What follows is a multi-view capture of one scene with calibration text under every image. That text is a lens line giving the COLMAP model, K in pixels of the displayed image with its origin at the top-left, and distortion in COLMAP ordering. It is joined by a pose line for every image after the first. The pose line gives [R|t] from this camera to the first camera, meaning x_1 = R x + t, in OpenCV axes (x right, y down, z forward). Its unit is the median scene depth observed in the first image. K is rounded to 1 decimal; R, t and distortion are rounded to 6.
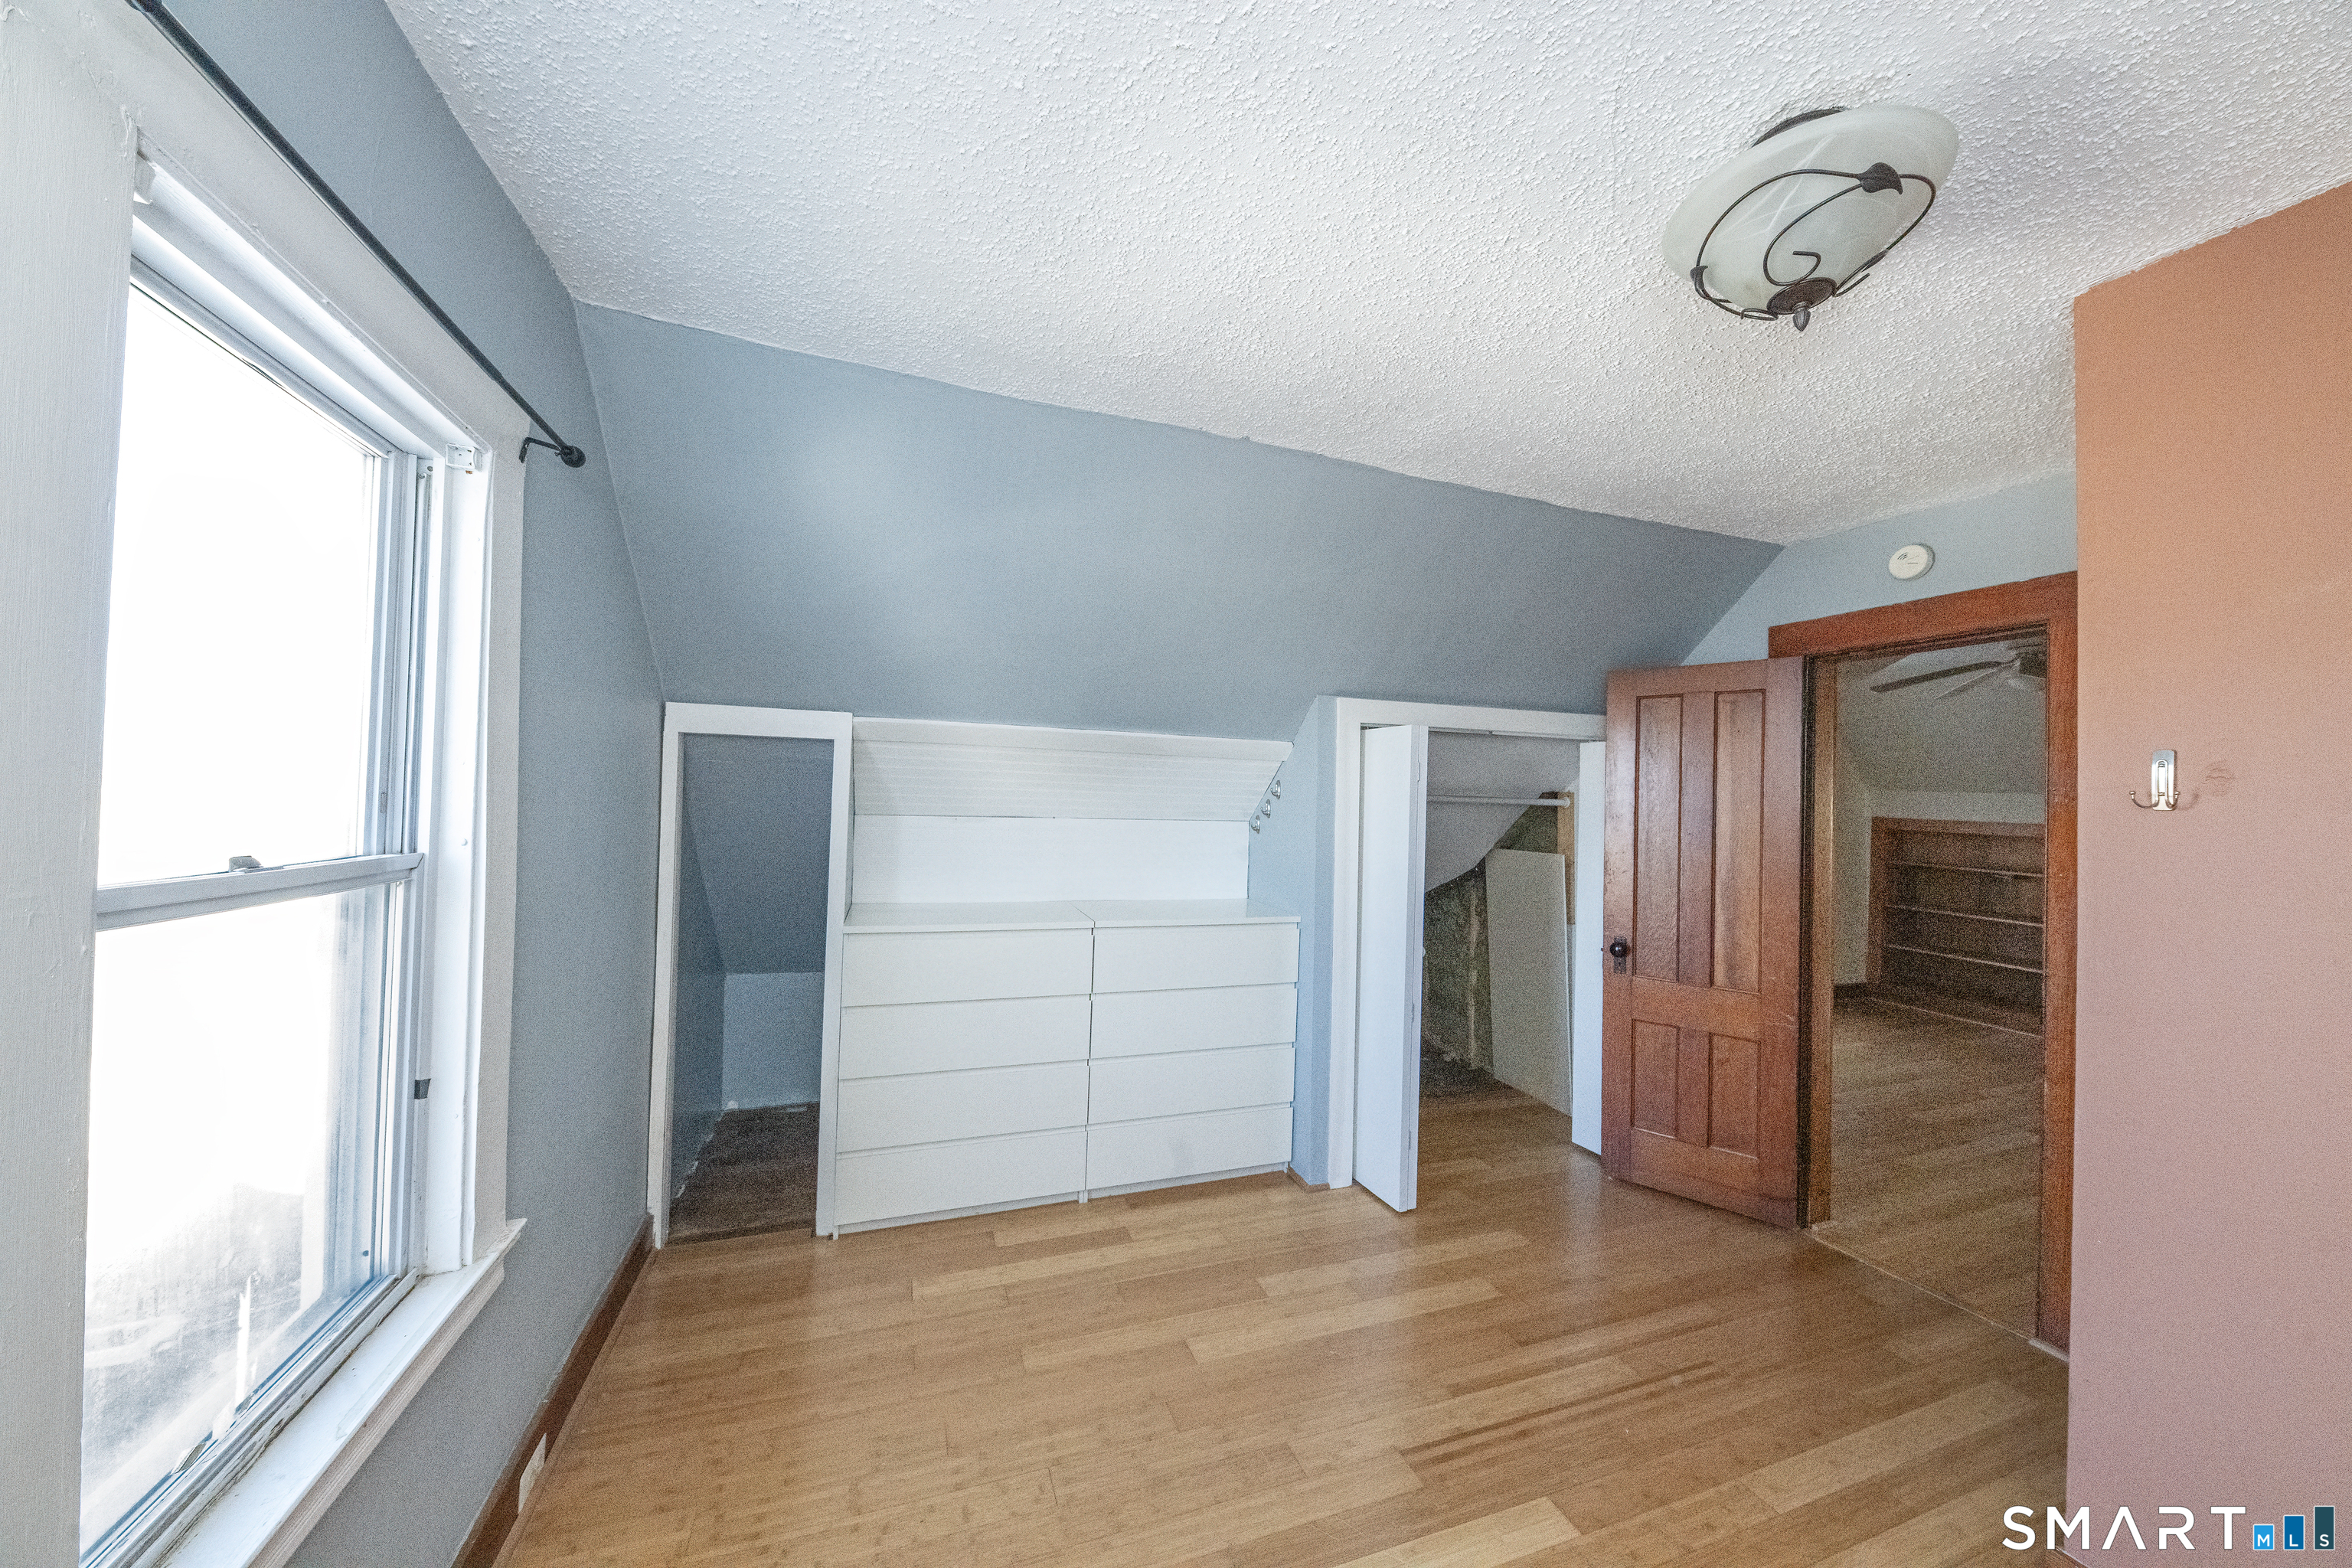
lens RADIAL K [[797.0, 0, 1176.0], [0, 797.0, 784.0], [0, 0, 1]] dist [0.014322, -0.009435]
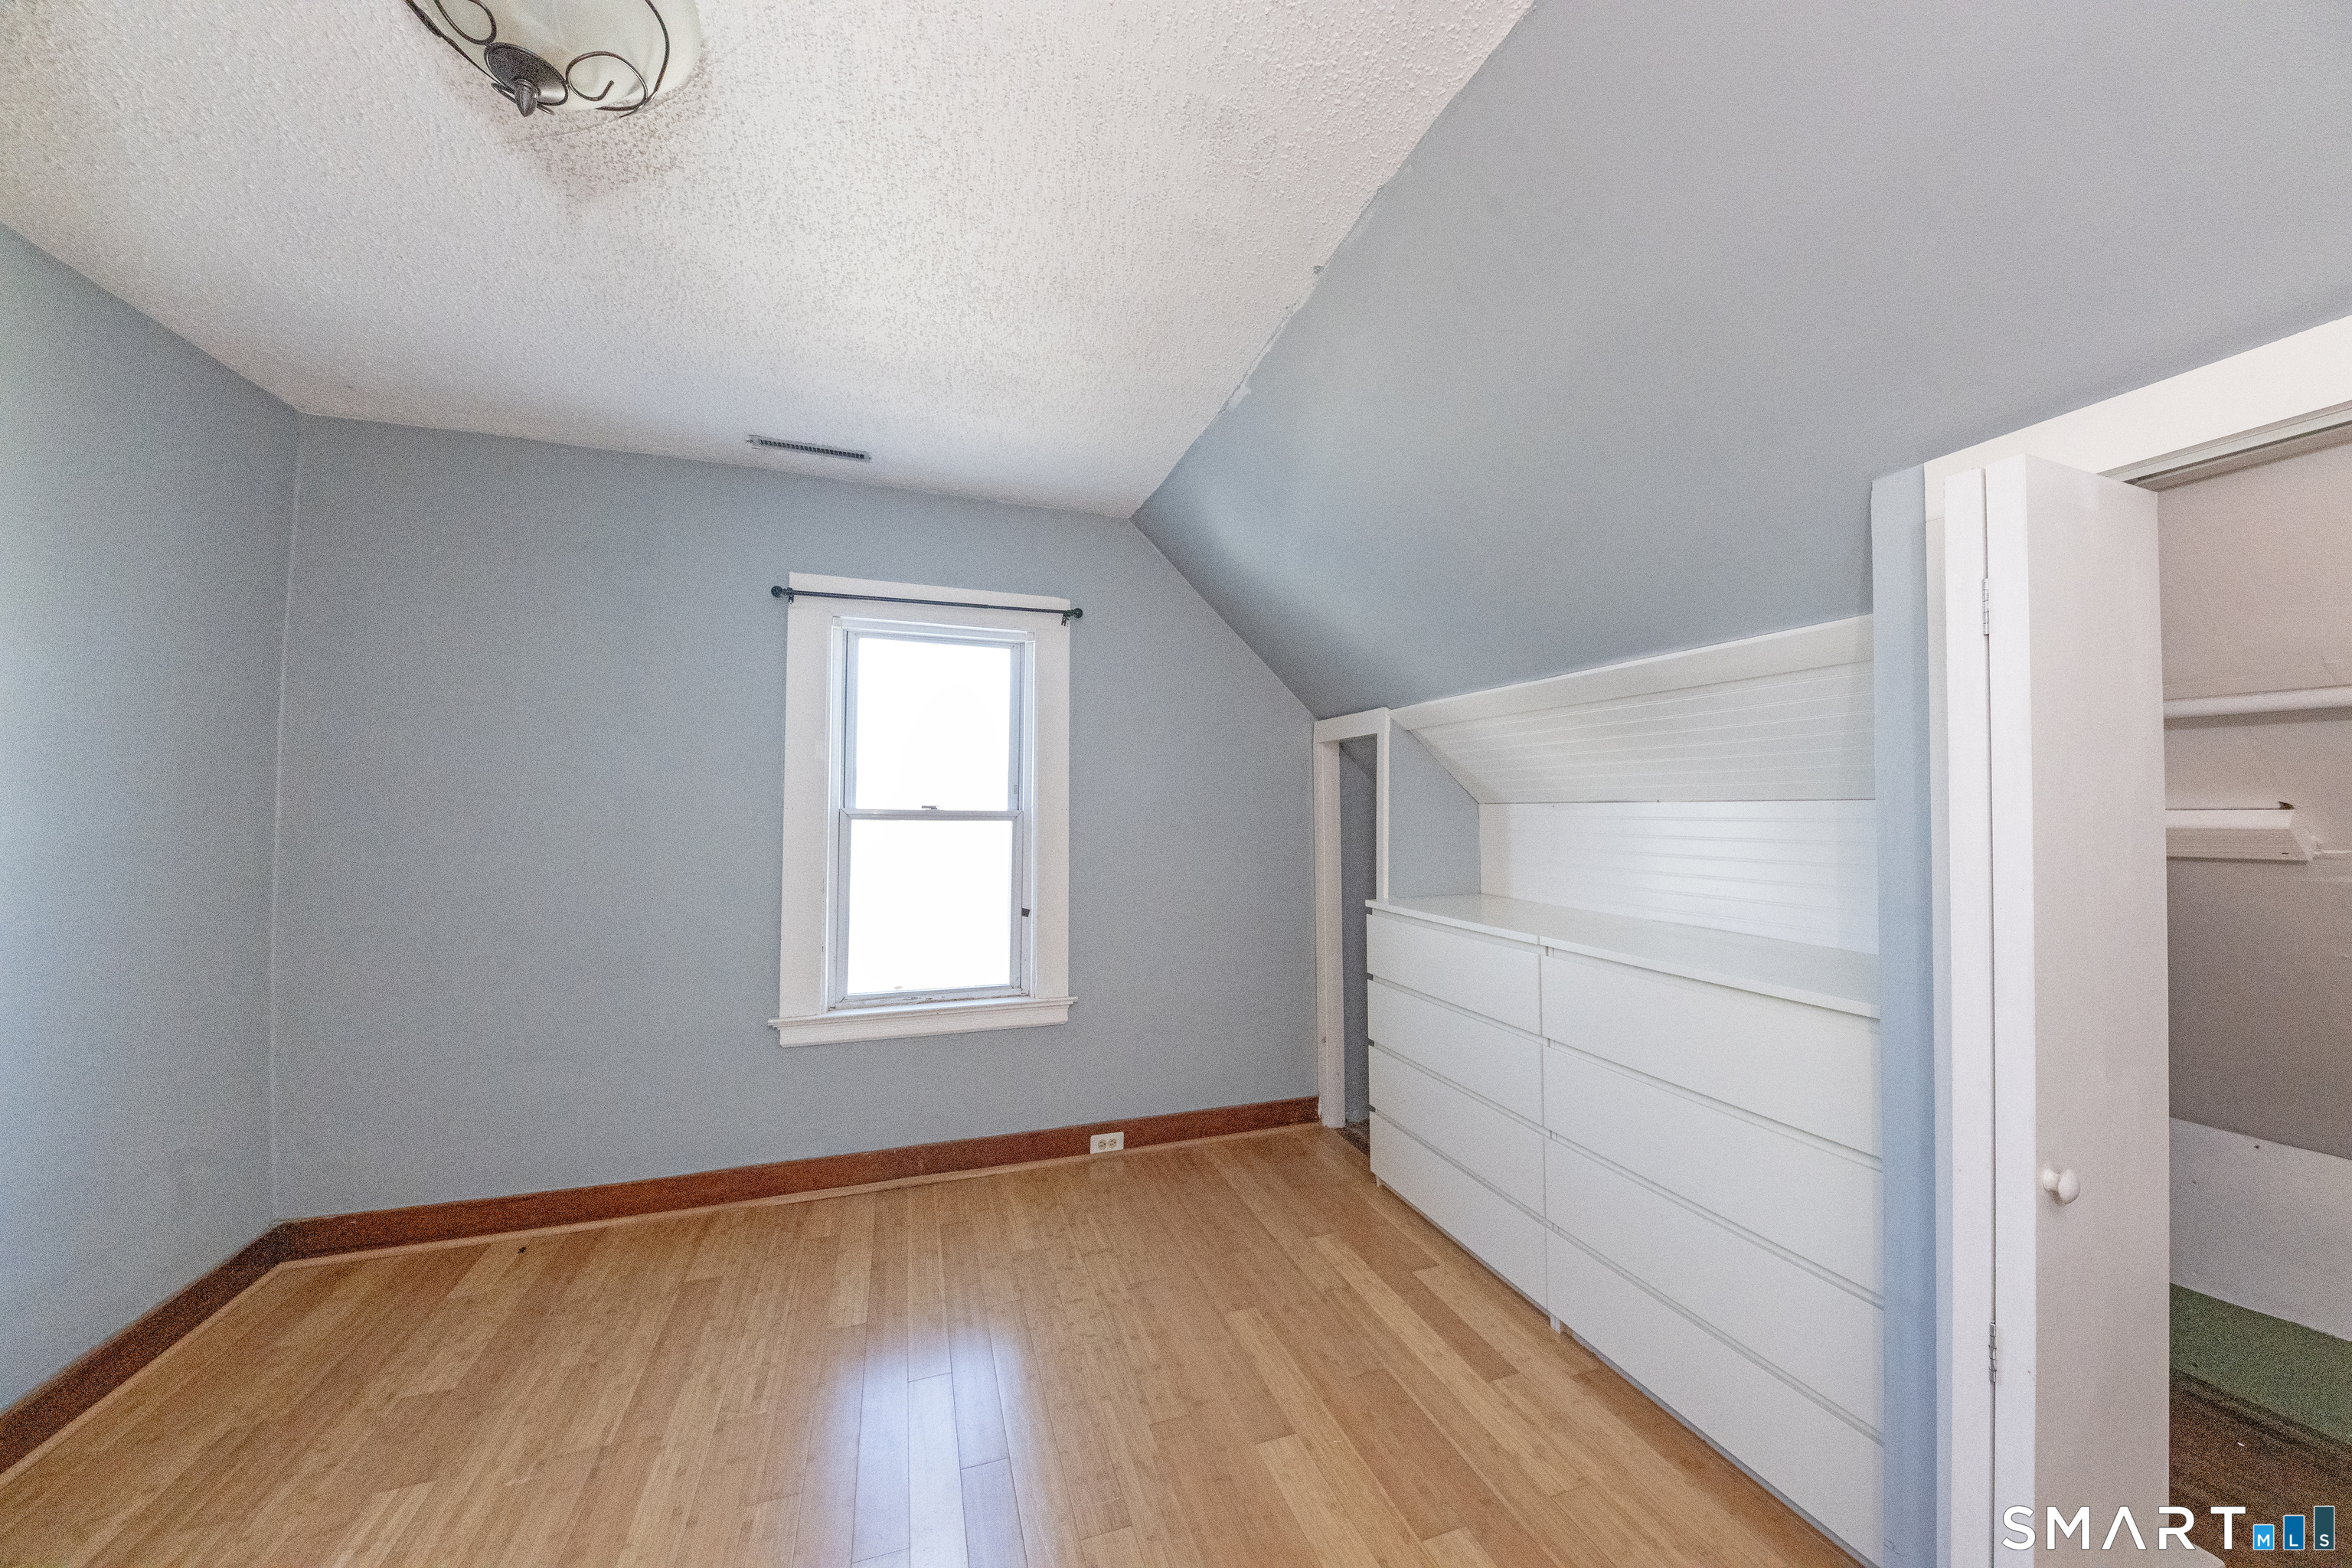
lens RADIAL K [[797.0, 0, 1176.0], [0, 797.0, 784.0], [0, 0, 1]] dist [0.014322, -0.009435]
pose [[-0.010941, -0.045770, -0.998892, 0.770881], [0.017630, 0.998788, -0.045958, 0.067858], [0.999785, -0.018113, -0.010121, 0.815812]]
